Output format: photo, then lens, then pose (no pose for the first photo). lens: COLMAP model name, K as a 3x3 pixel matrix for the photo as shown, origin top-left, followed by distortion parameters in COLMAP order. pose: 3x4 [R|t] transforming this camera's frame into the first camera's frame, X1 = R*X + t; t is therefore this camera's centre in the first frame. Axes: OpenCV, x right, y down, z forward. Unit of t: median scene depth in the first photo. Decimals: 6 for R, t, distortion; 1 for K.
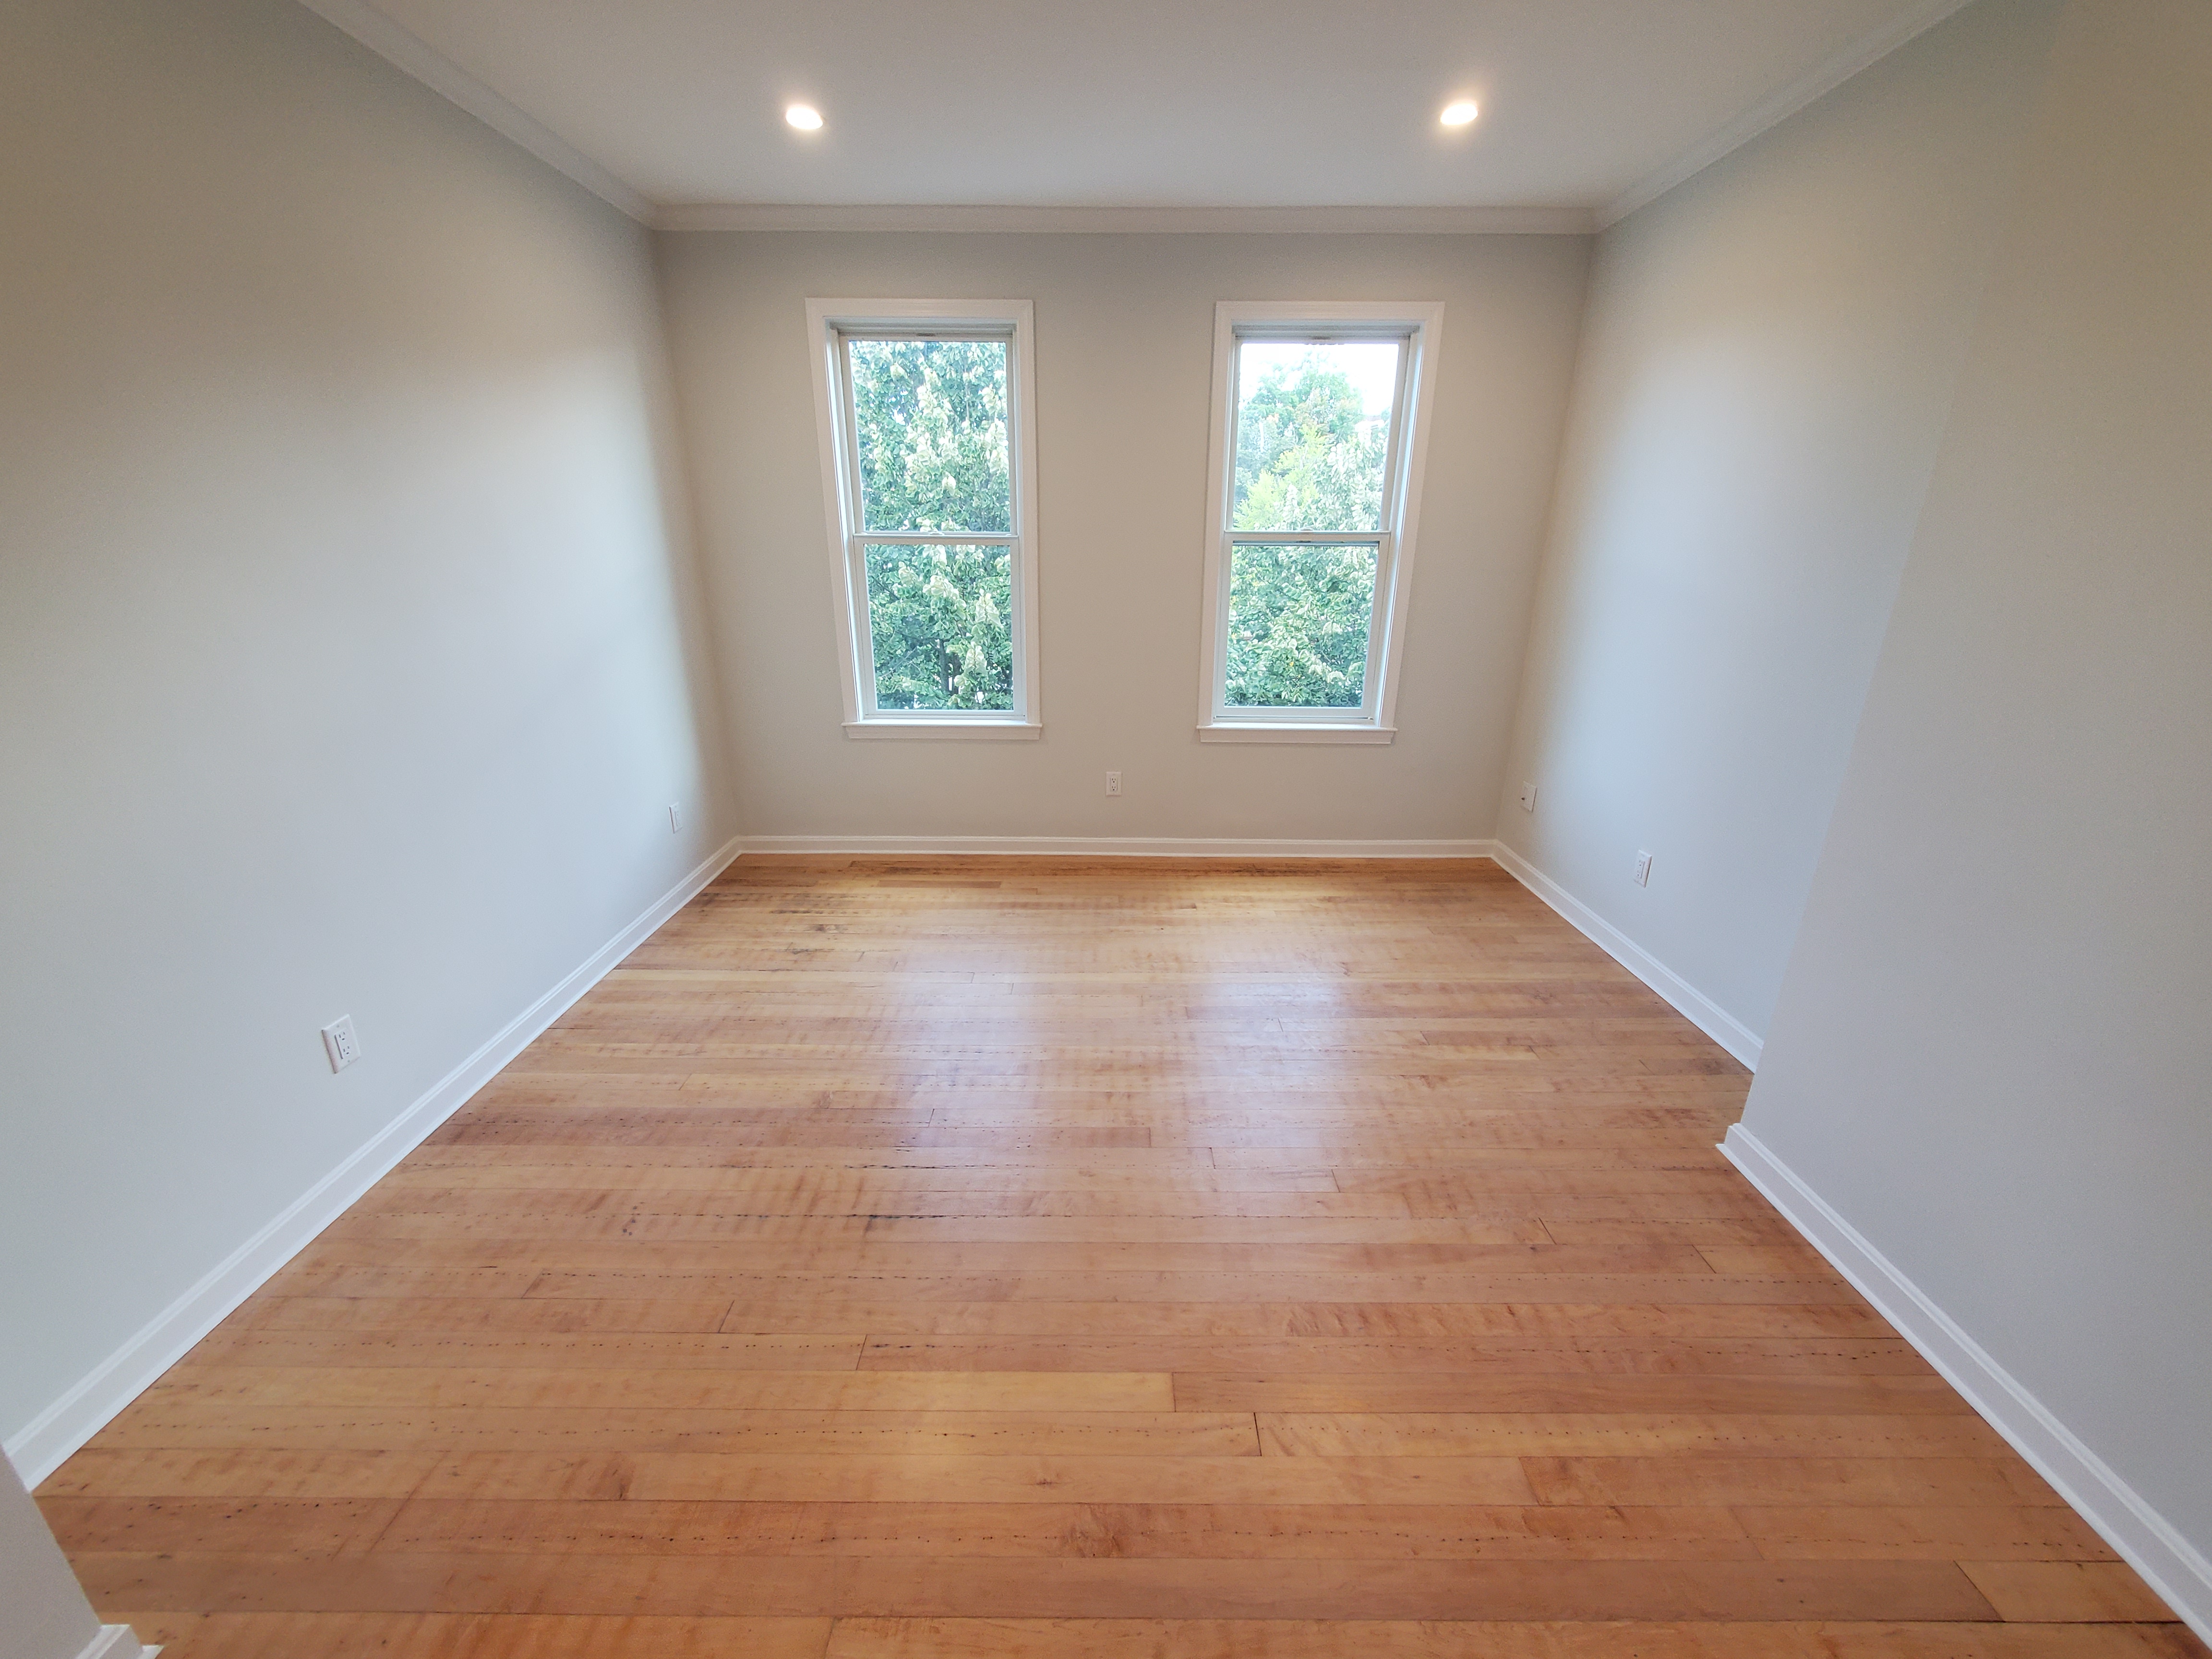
lens RADIAL K [[874.7, 0, 1102.9], [0, 874.7, 840.7], [0, 0, 1]] dist [0.000304, -0.000237]
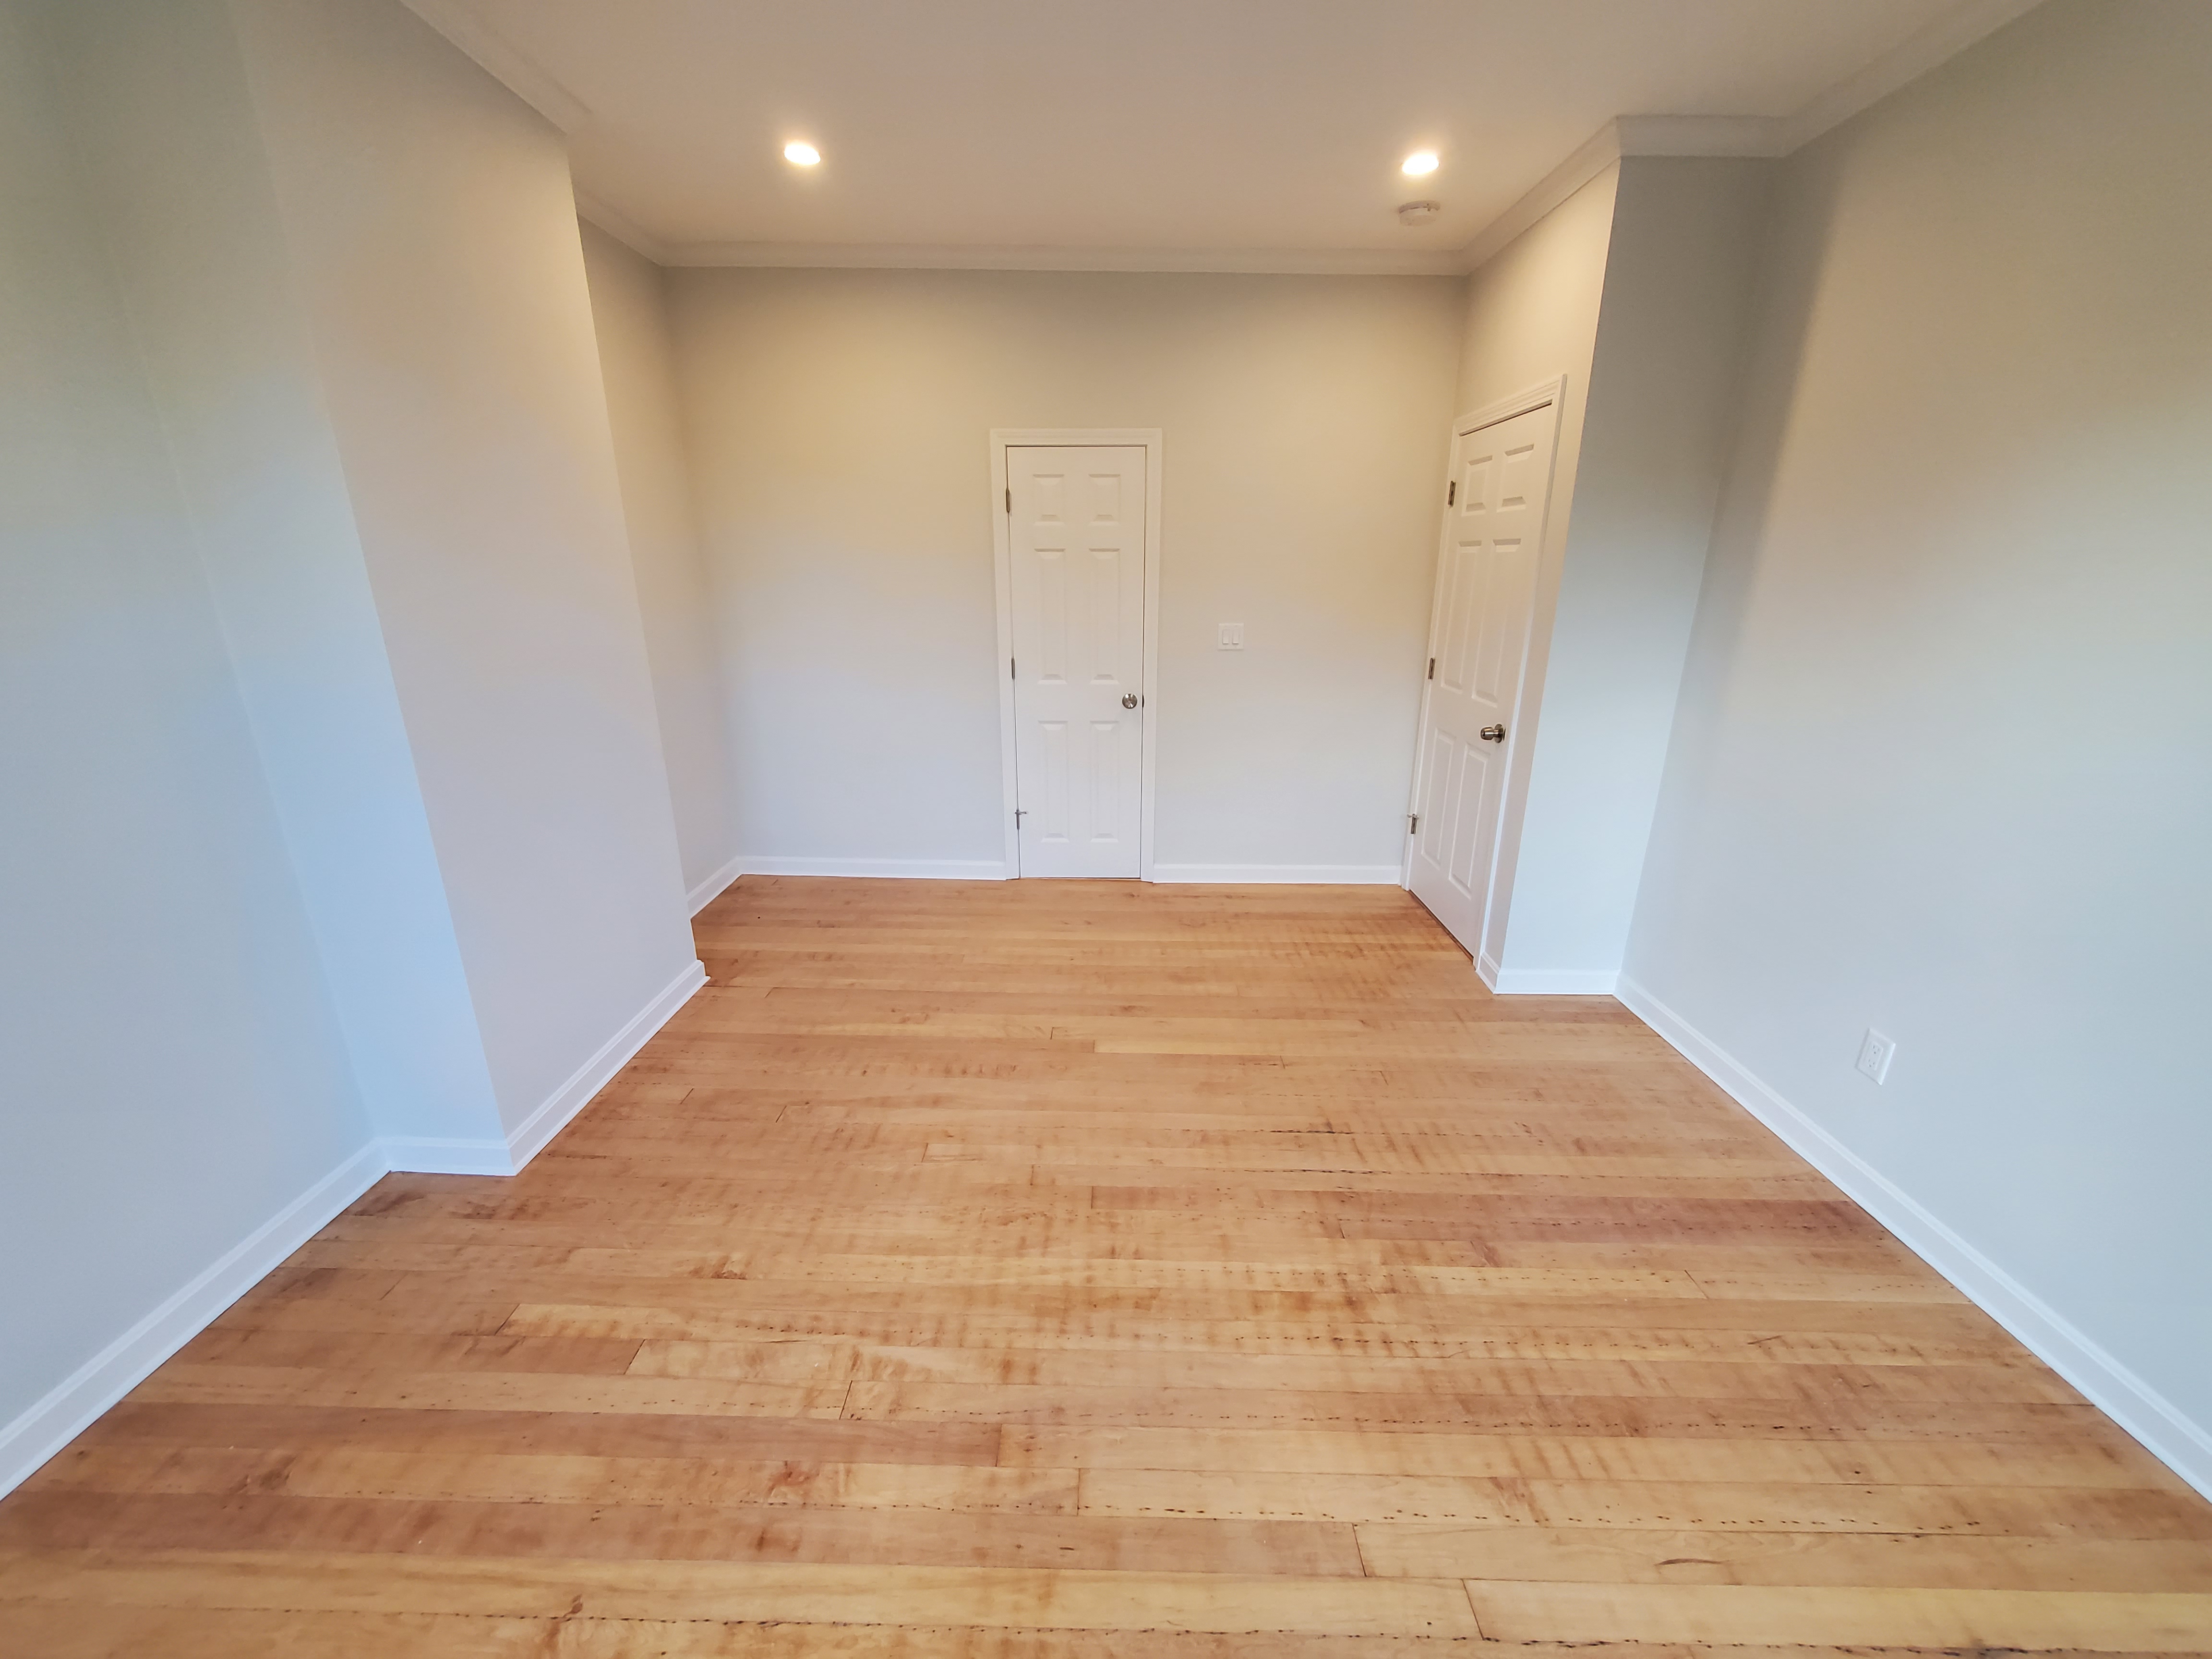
lens RADIAL K [[874.7, 0, 1102.9], [0, 874.7, 840.7], [0, 0, 1]] dist [0.000304, -0.000237]
pose [[-0.999899, -0.013950, 0.002580, 0.030875], [-0.009622, 0.800537, 0.599206, -0.361336], [-0.010424, 0.599121, -0.800591, 1.035637]]
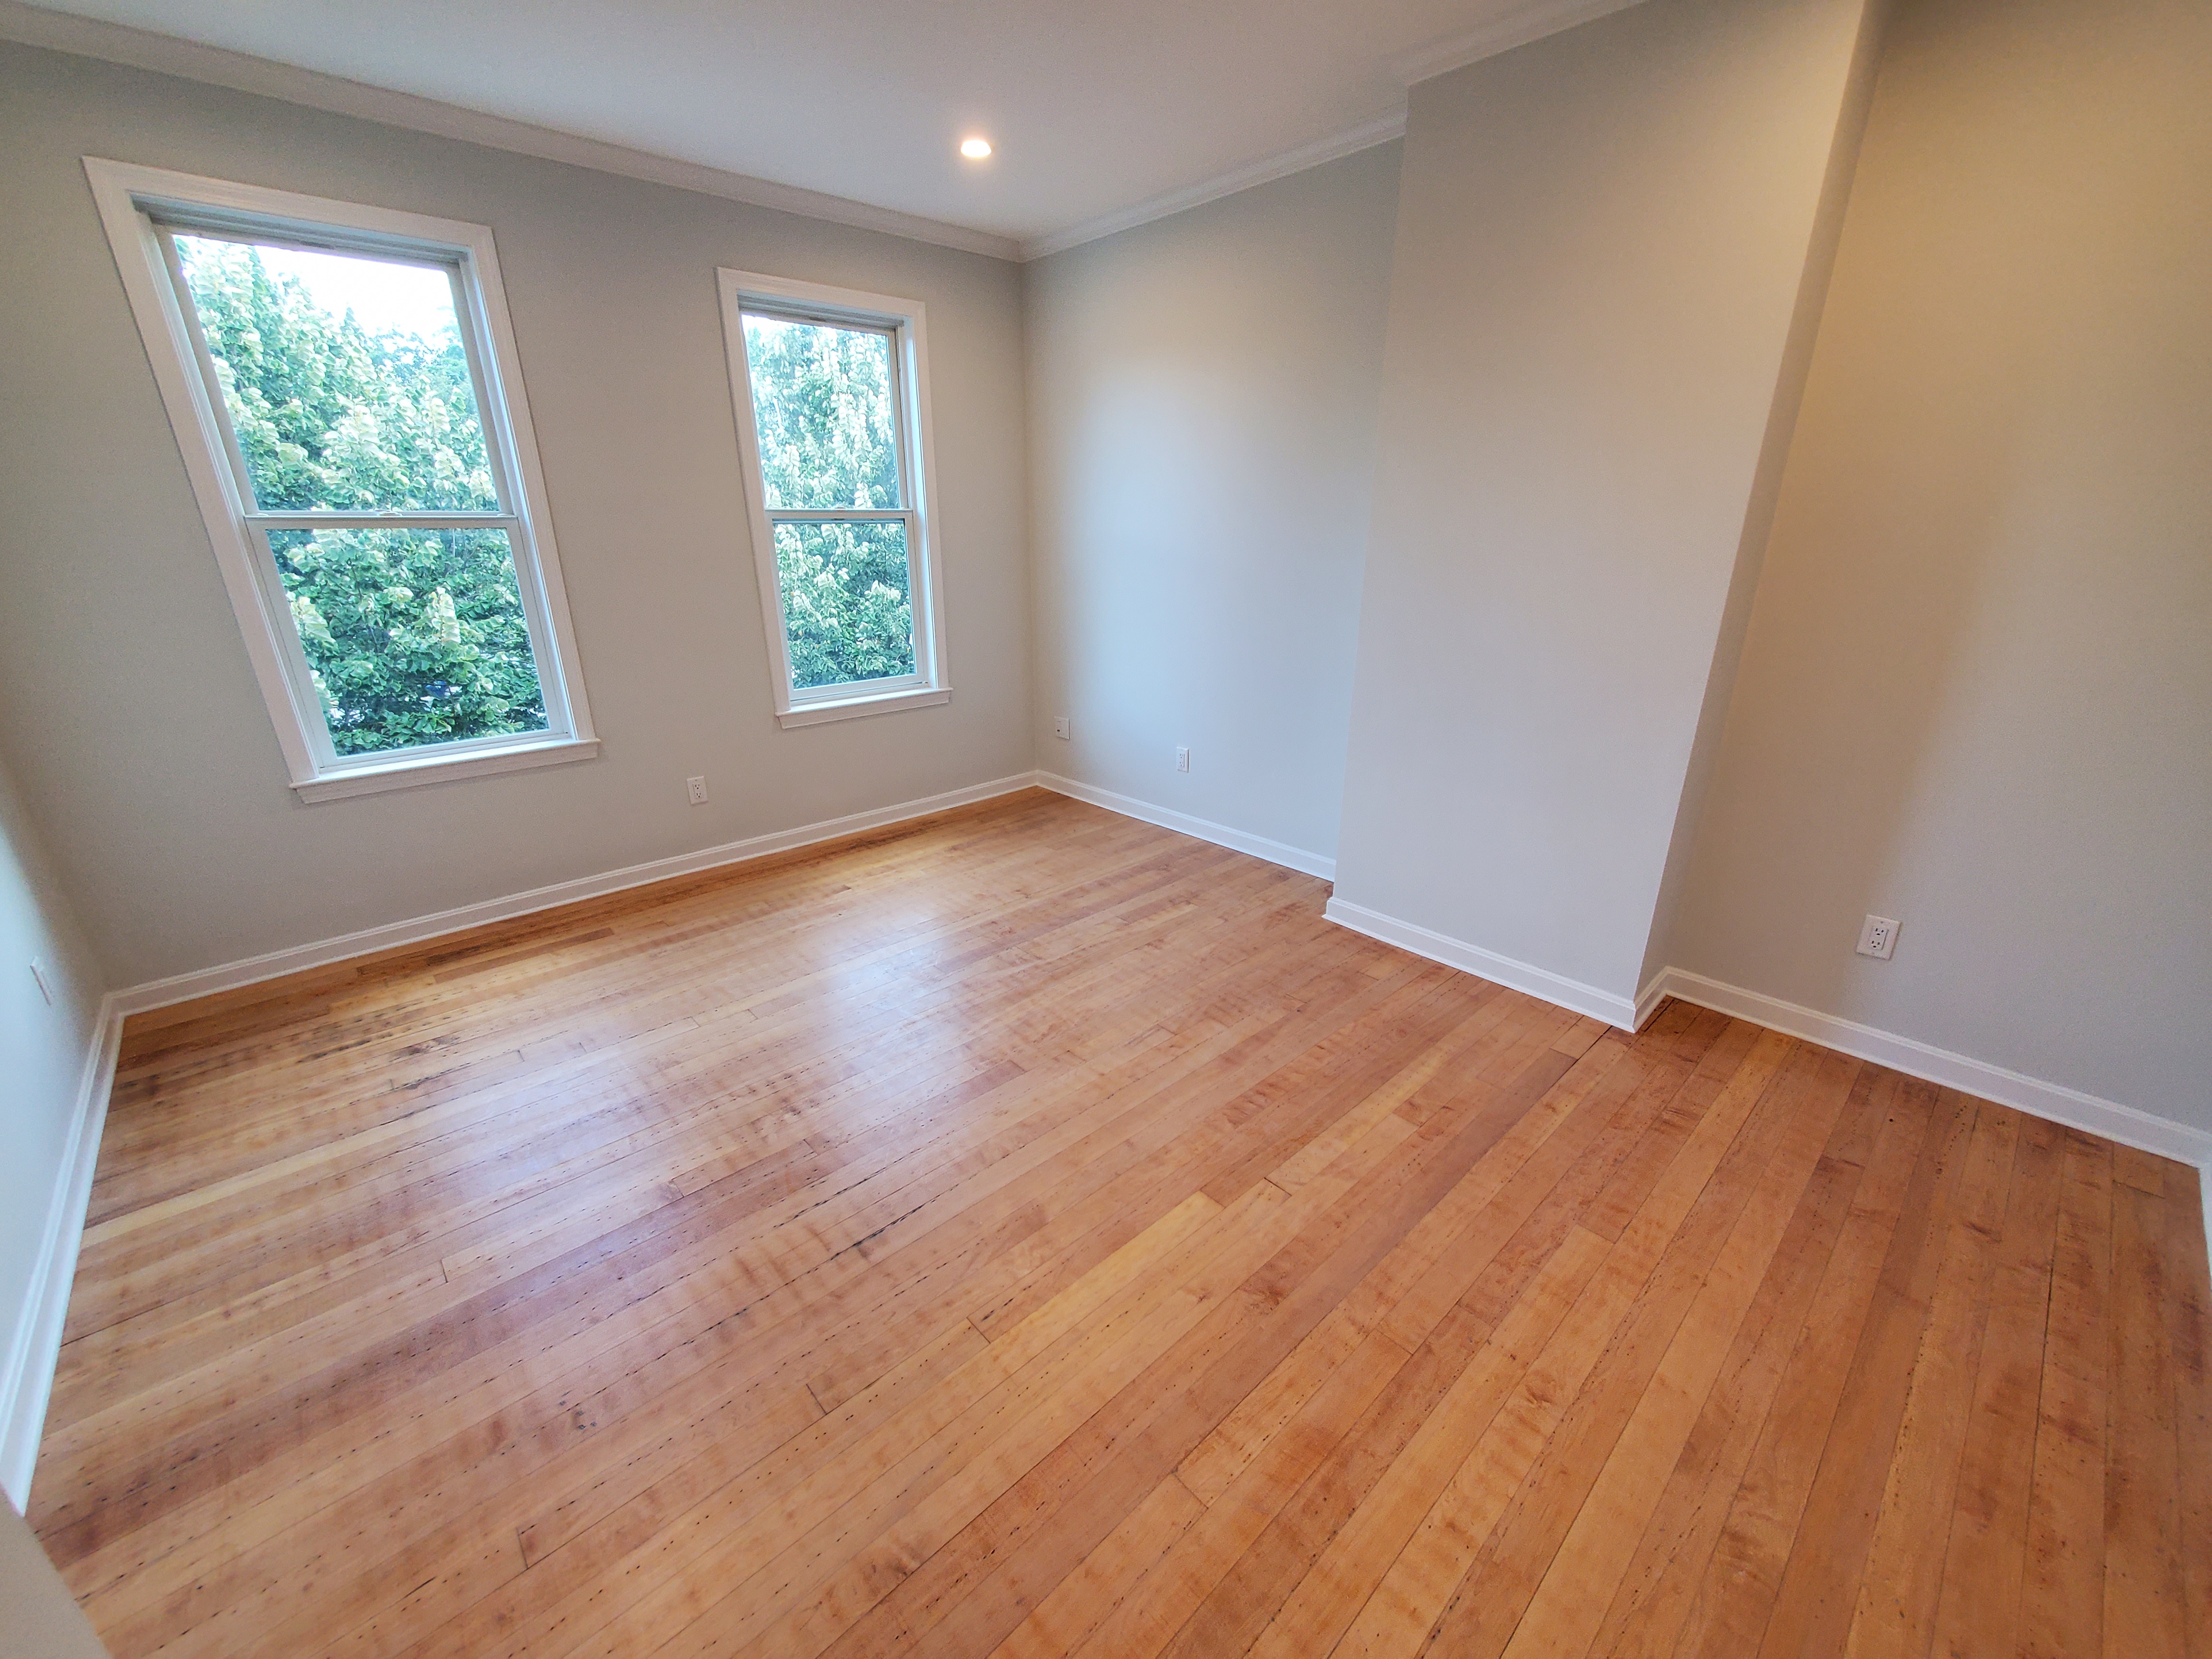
lens RADIAL K [[883.4, 0, 1101.1], [0, 883.4, 834.8], [0, 0, 1]] dist [-0.000389, -0.000708]
pose [[0.733133, -0.238448, 0.636913, -0.342260], [0.230651, 0.968192, 0.096976, -0.015399], [-0.639778, 0.075808, 0.764812, 0.046890]]
